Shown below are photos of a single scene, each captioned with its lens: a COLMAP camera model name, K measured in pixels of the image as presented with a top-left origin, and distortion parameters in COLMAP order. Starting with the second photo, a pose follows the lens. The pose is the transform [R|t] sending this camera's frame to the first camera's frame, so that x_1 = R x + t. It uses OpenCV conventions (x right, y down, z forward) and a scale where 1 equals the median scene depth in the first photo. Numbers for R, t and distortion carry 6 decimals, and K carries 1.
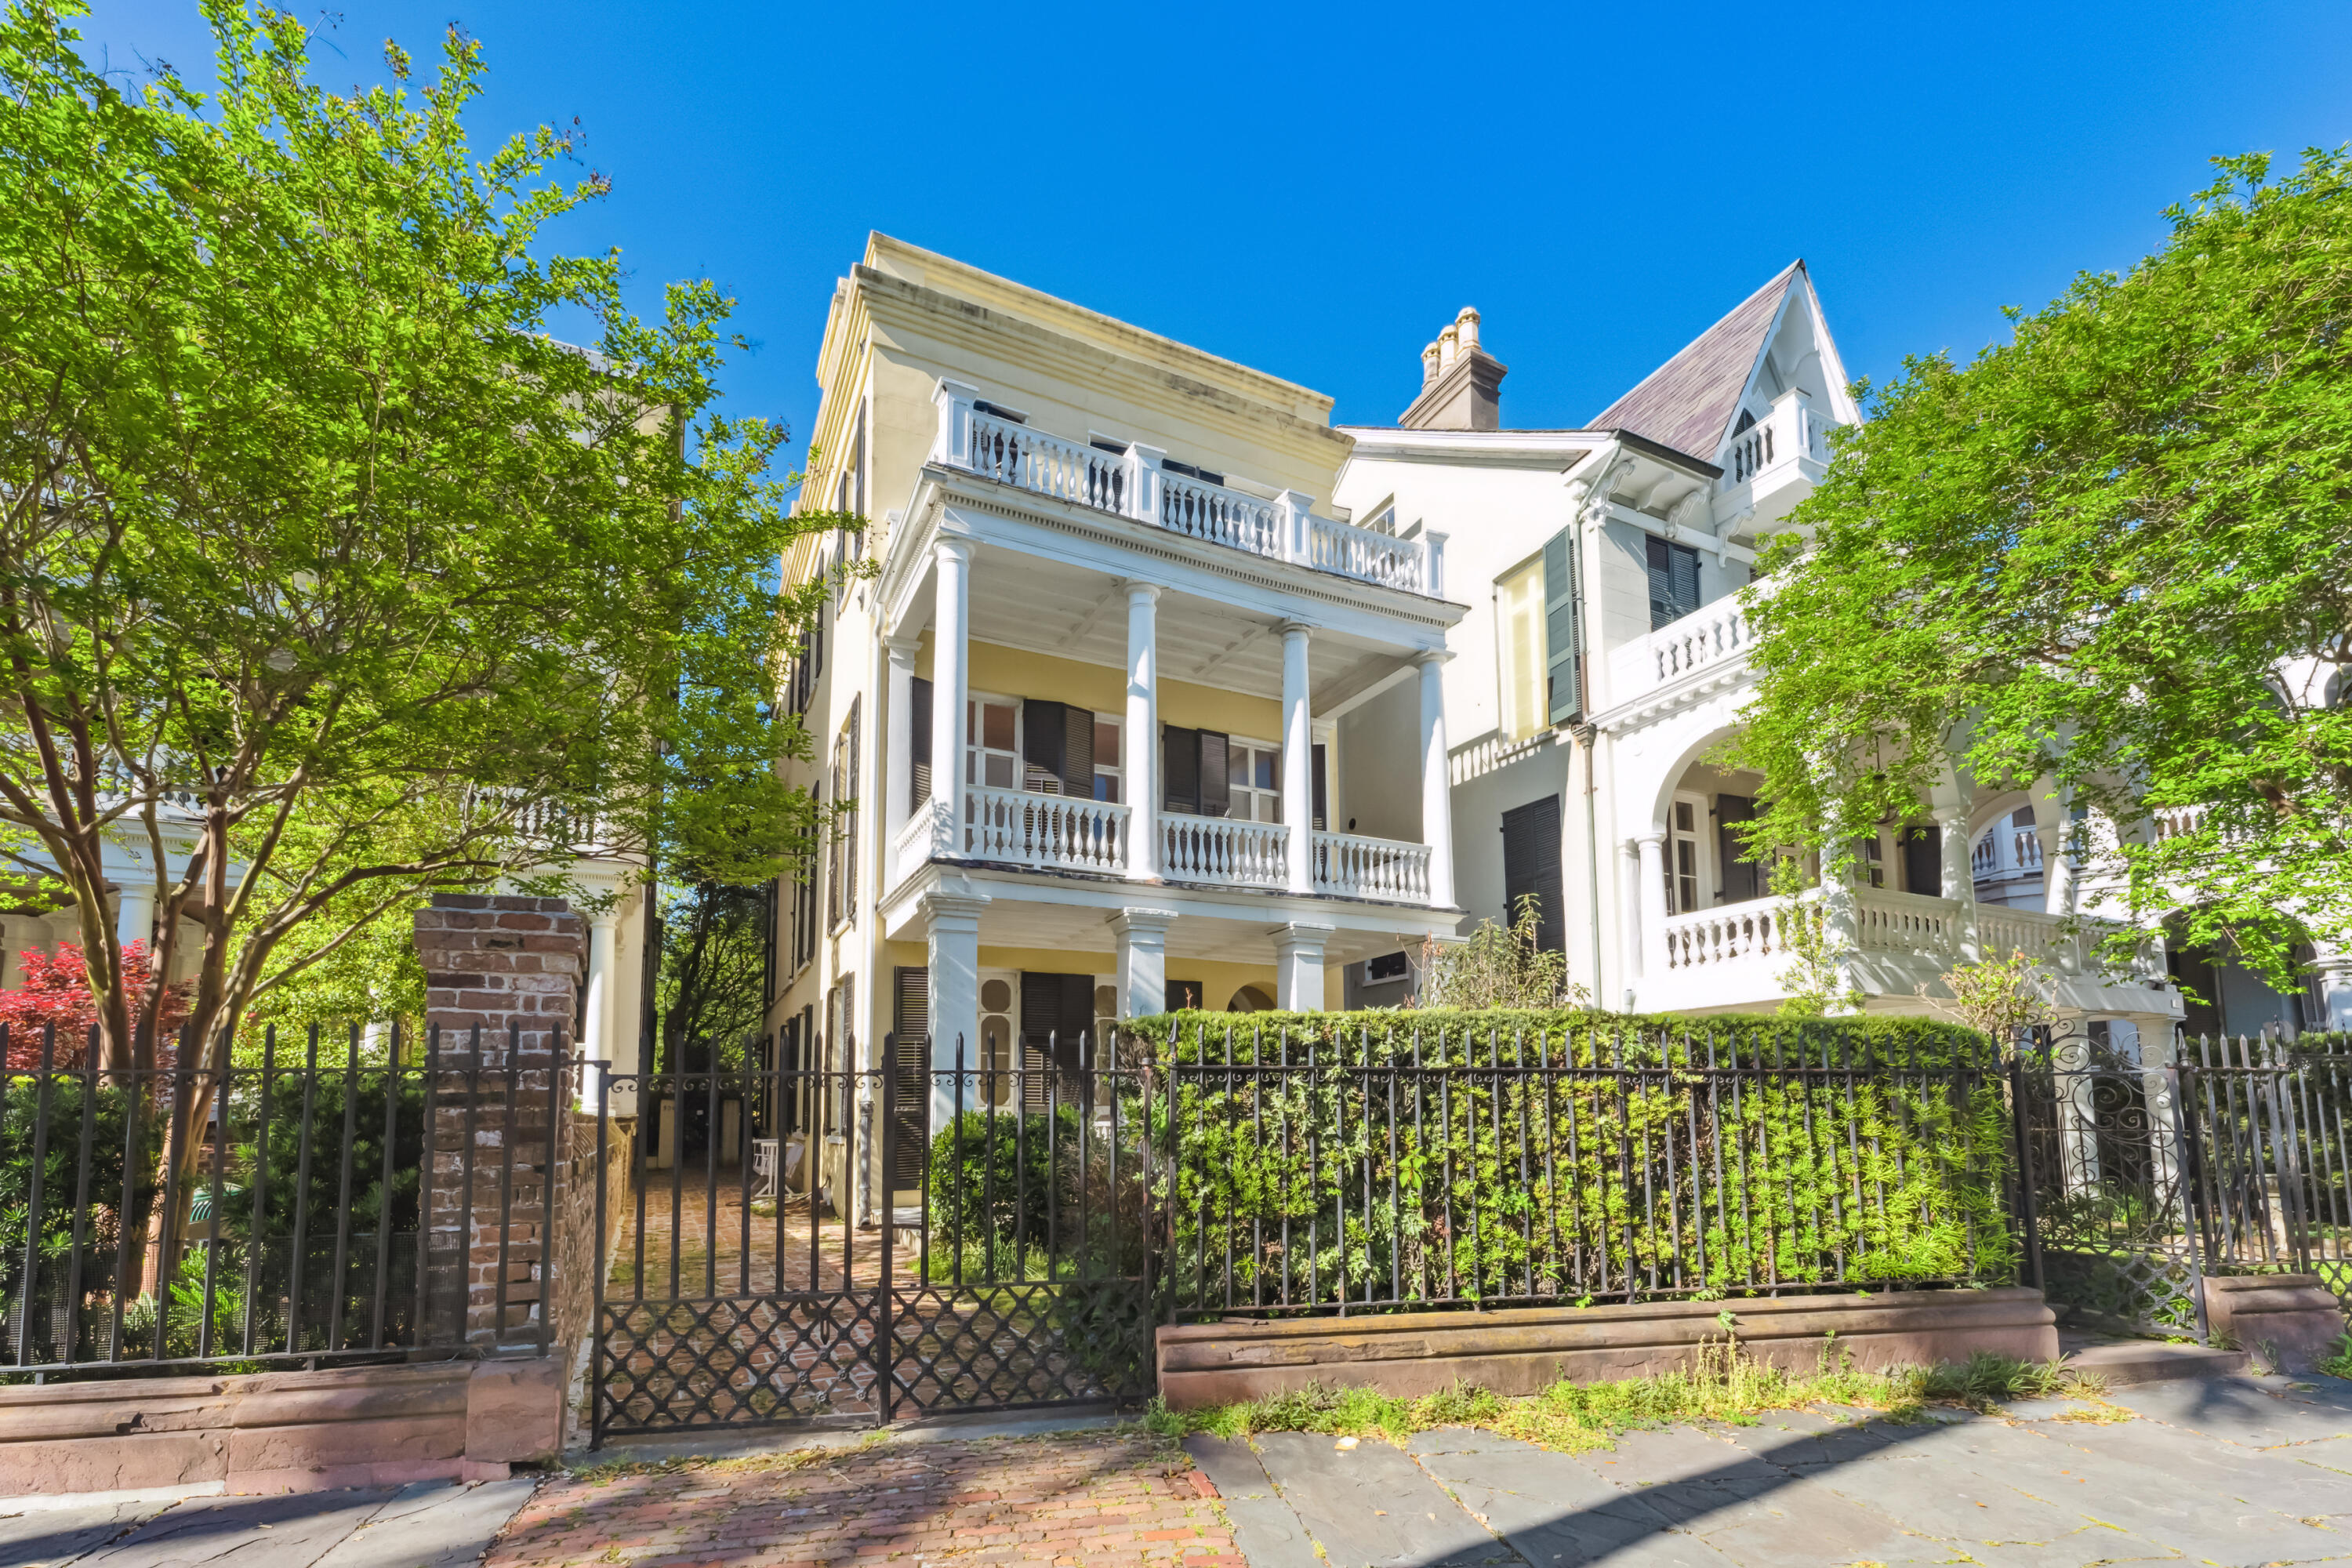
lens RADIAL K [[1022.1, 0, 1154.7], [0, 1022.1, 929.0], [0, 0, 1]] dist [0.001384, 0.000065]
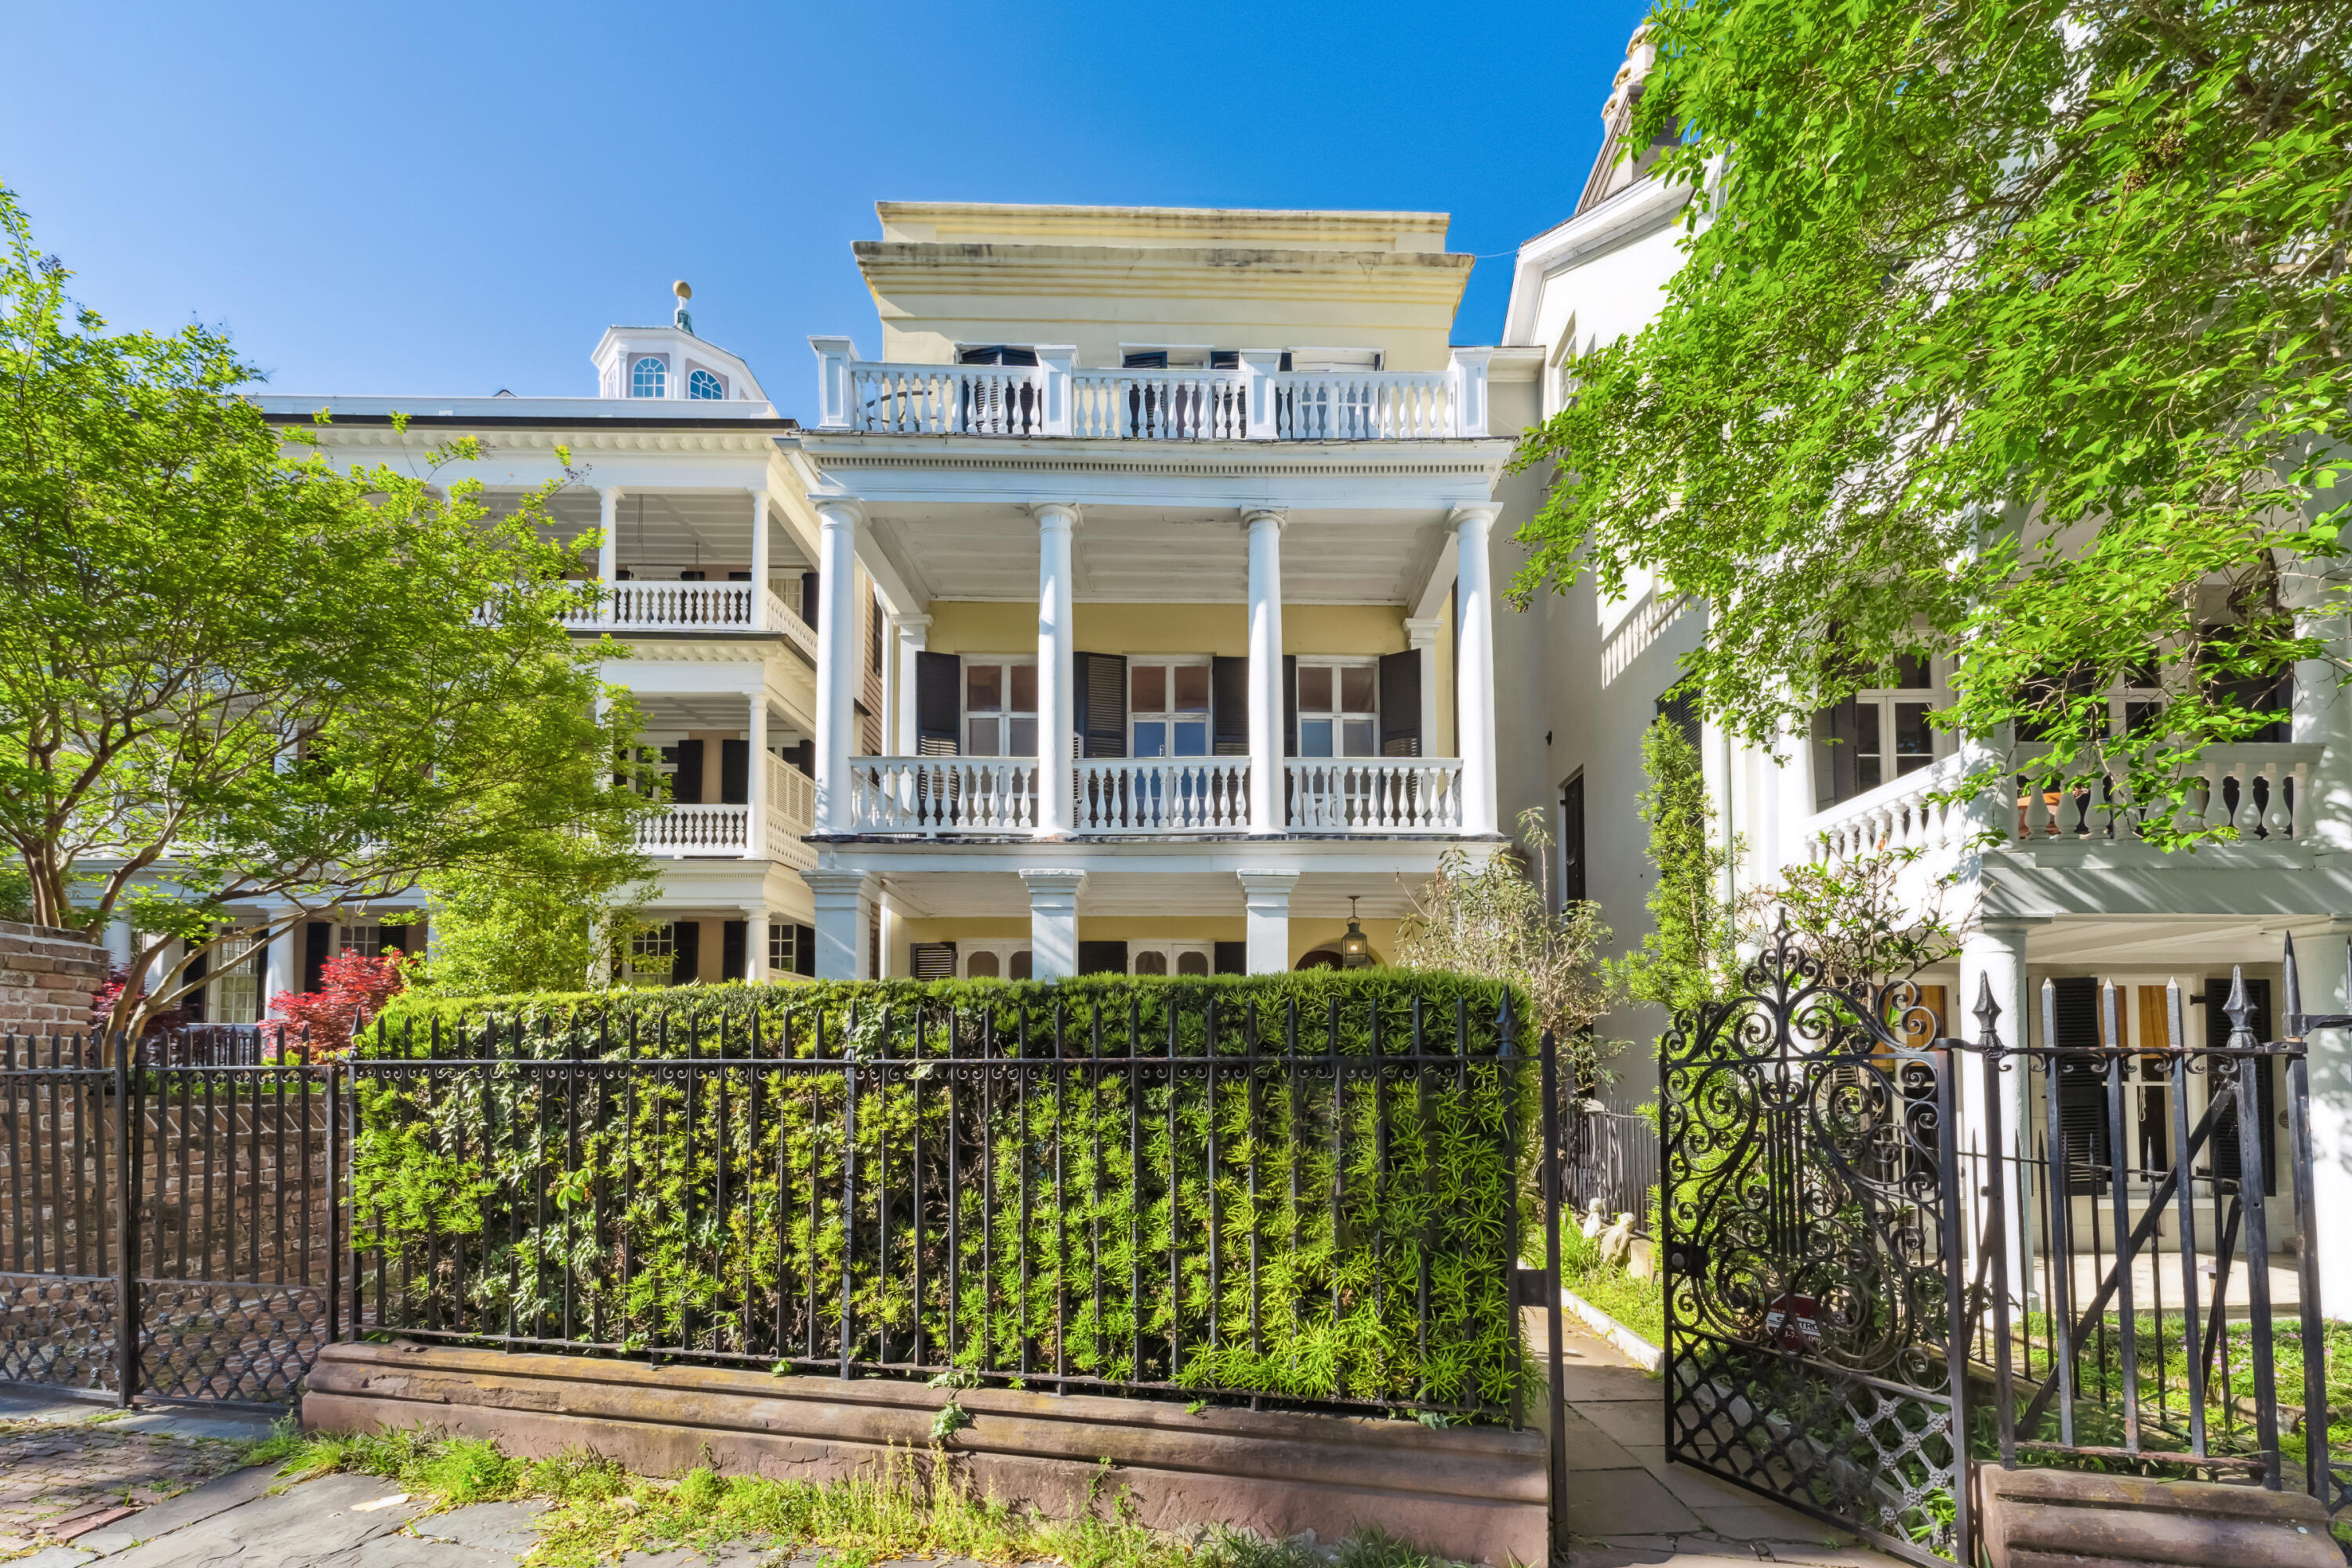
lens RADIAL K [[1025.8, 0, 1209.8], [0, 1025.8, 957.4], [0, 0, 1]] dist [-0.001624, -0.000151]
pose [[0.909790, -0.043462, -0.412786, 0.997111], [0.070178, 0.996292, 0.049776, 0.045796], [0.409092, -0.074255, 0.909467, 0.449318]]
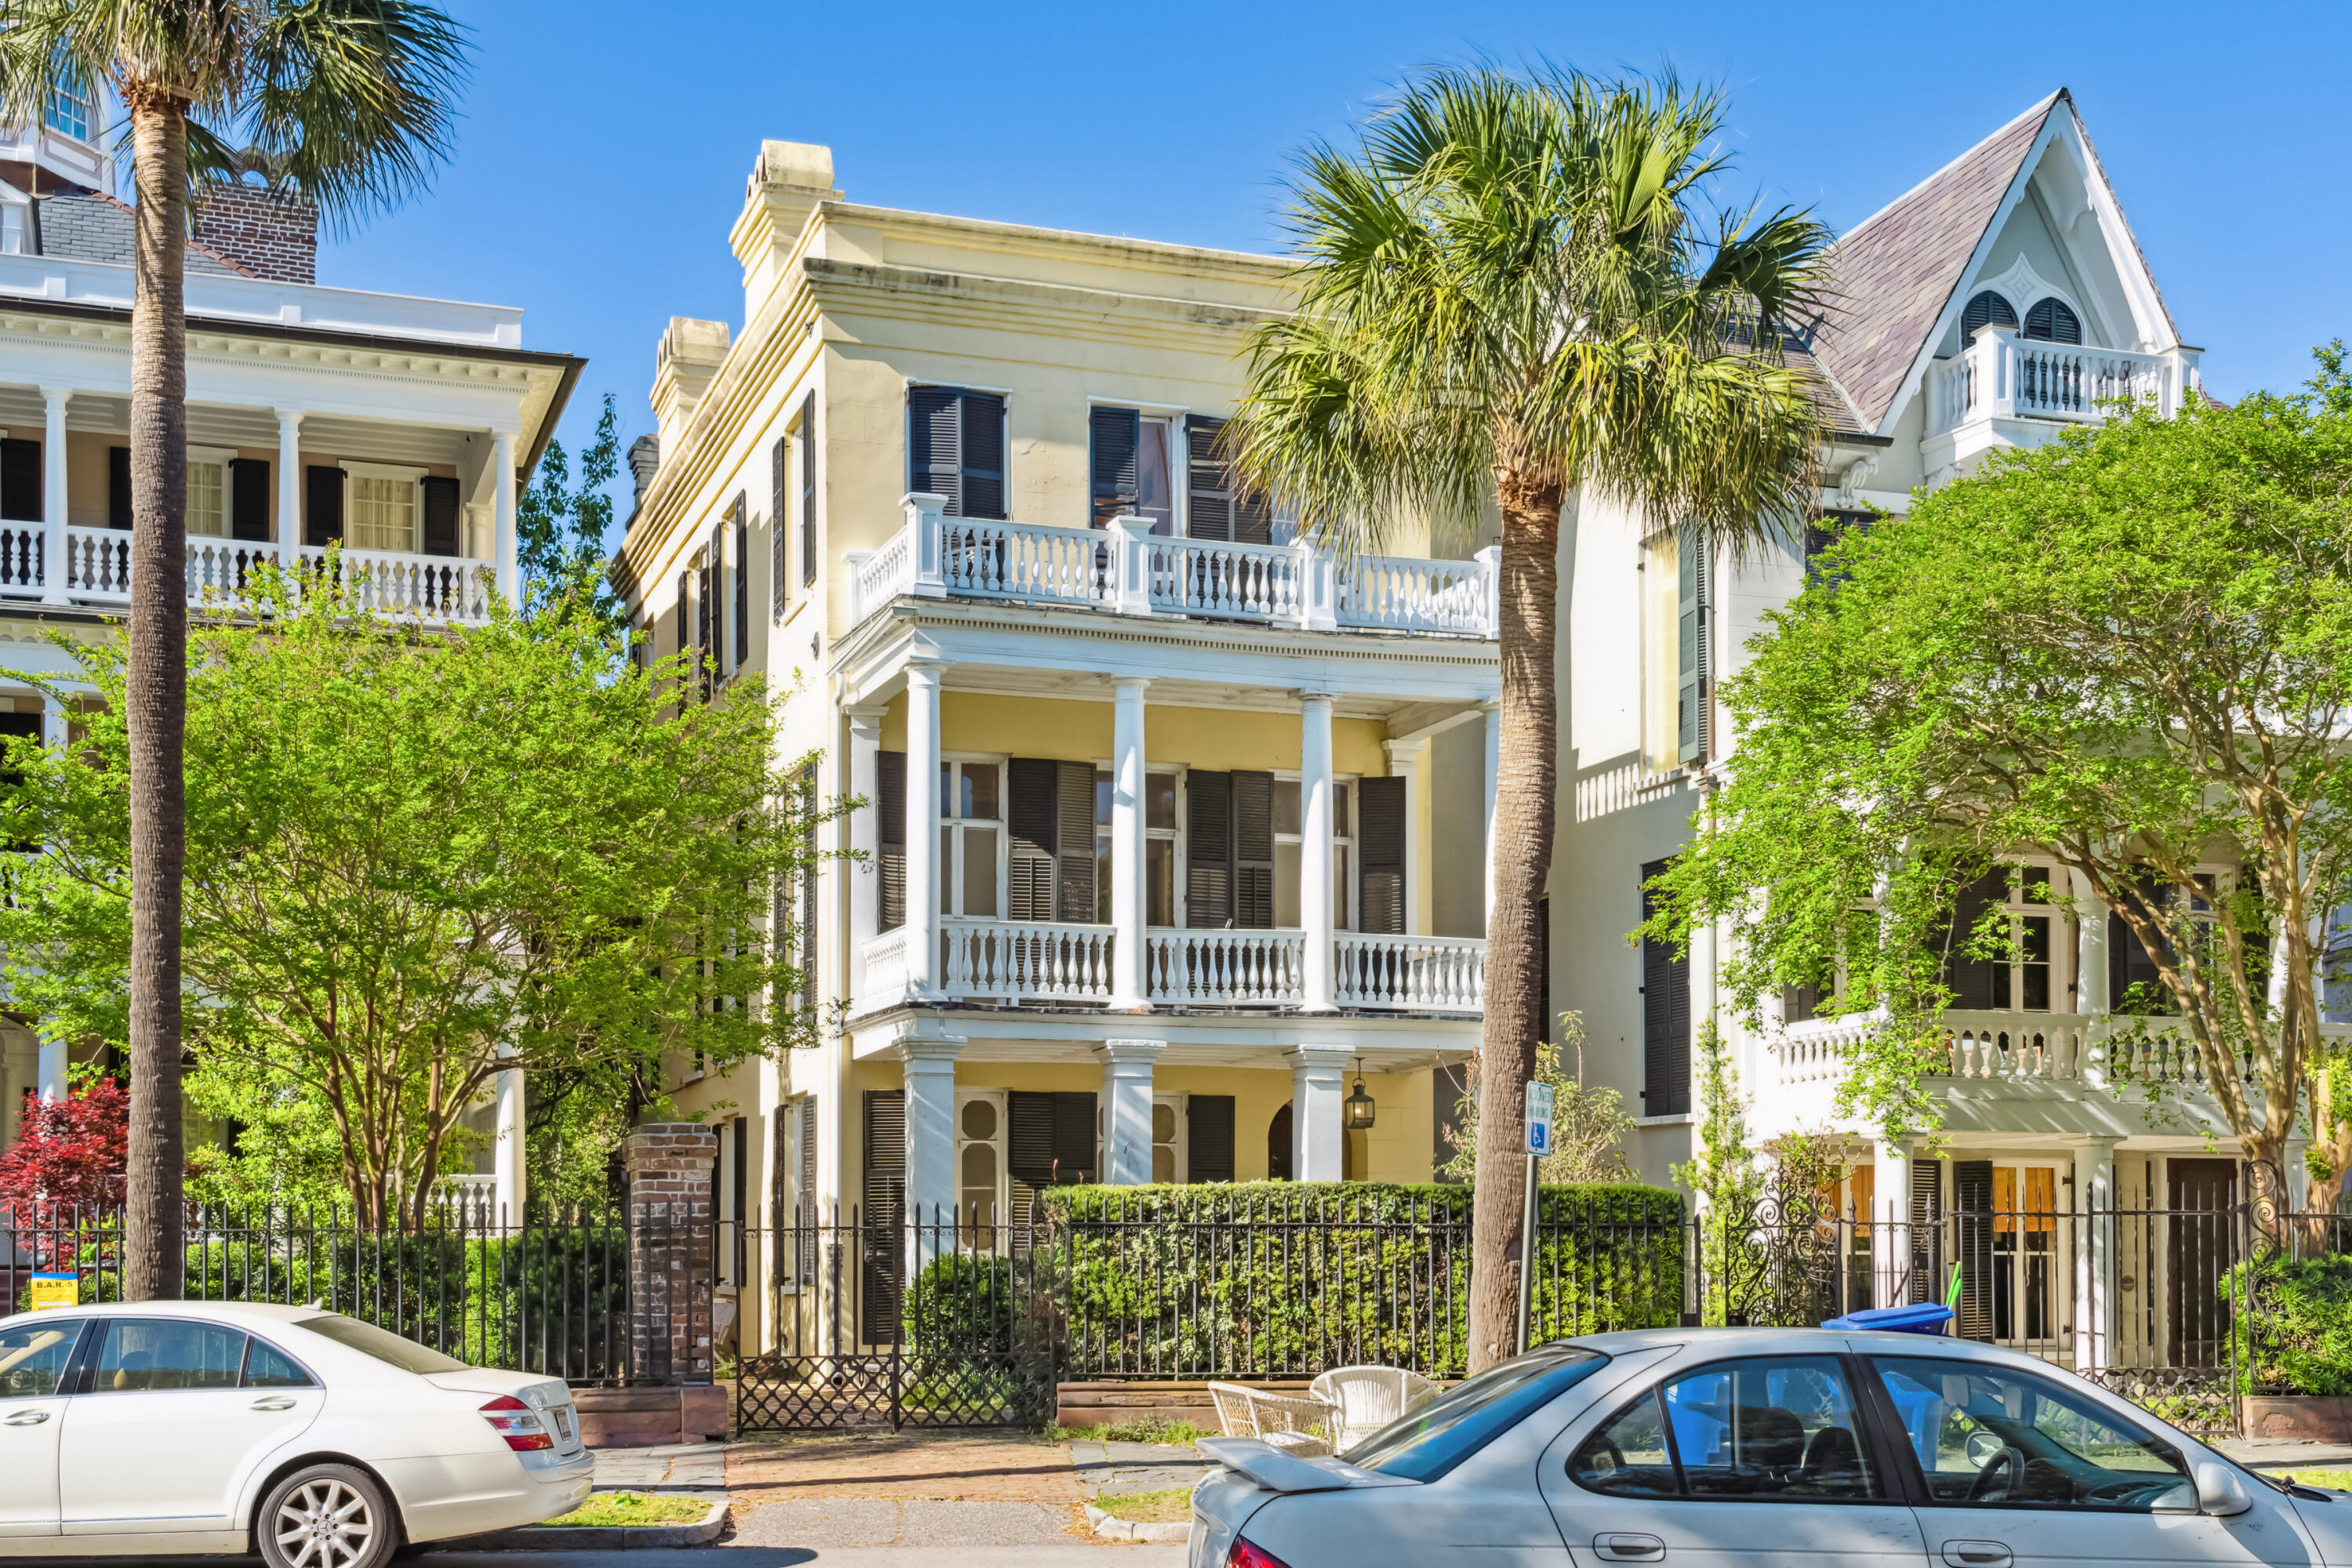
lens RADIAL K [[2664.7, 0, 1176.0], [0, 2664.7, 784.0], [0, 0, 1]] dist [0.023409, 0.001325]
pose [[0.995047, -0.014284, -0.098373, 0.556614], [0.013824, 0.999890, -0.005358, -0.485160], [0.098438, 0.003972, 0.995135, -2.884997]]
